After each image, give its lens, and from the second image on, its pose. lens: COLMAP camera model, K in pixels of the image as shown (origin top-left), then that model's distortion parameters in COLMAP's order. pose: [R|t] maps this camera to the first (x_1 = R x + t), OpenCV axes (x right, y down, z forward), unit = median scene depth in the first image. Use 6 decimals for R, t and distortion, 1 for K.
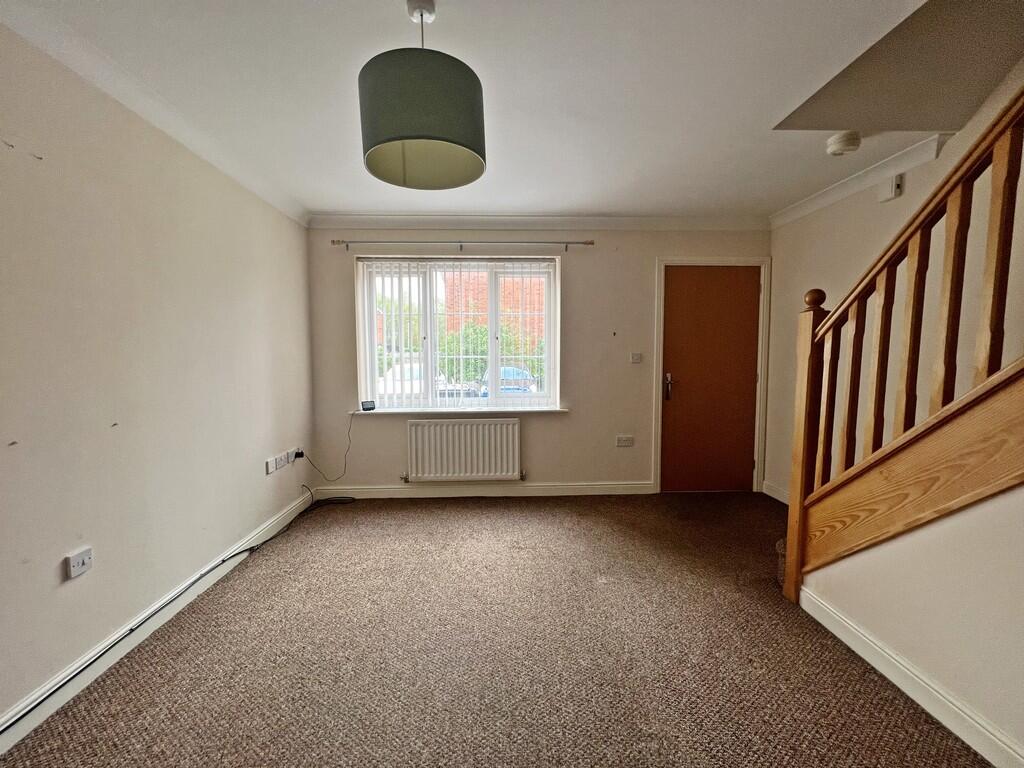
lens RADIAL K [[412.6, 0, 512.0], [0, 412.6, 384.0], [0, 0, 1]] dist [-0.000985, -0.000165]
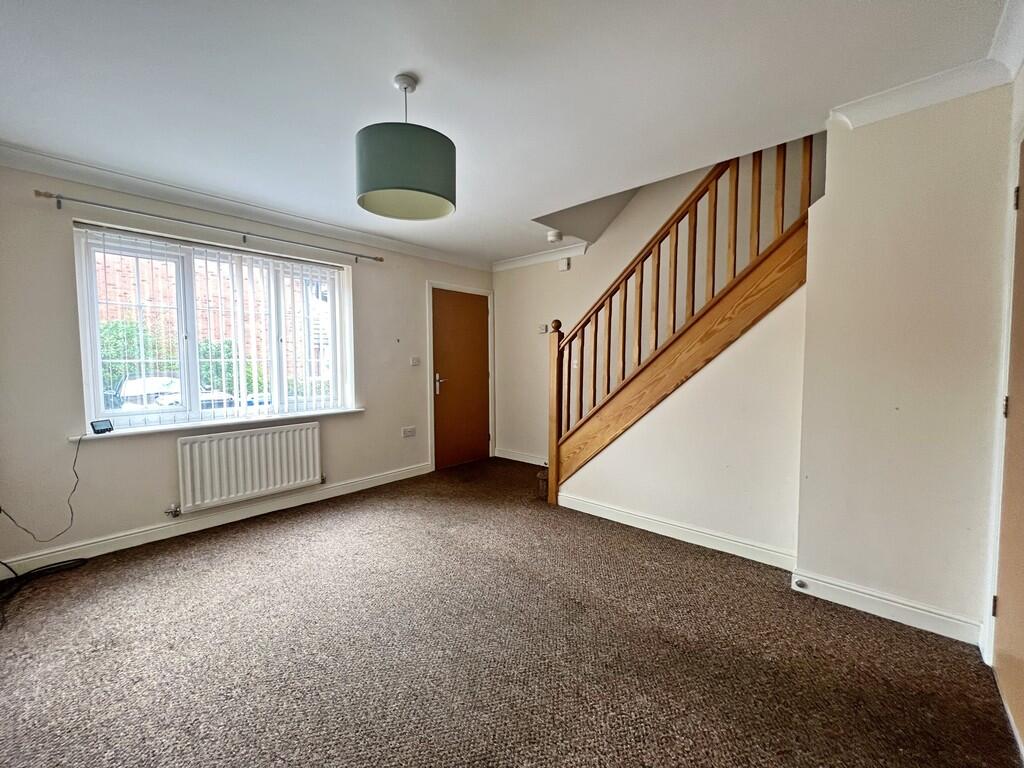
lens RADIAL K [[413.5, 0, 518.0], [0, 413.5, 383.1], [0, 0, 1]] dist [0.001517, 0.000179]
pose [[0.689479, -0.039516, 0.723227, -0.382259], [0.052822, 0.998595, 0.004205, 0.012050], [-0.722377, 0.035303, 0.690597, -0.046091]]
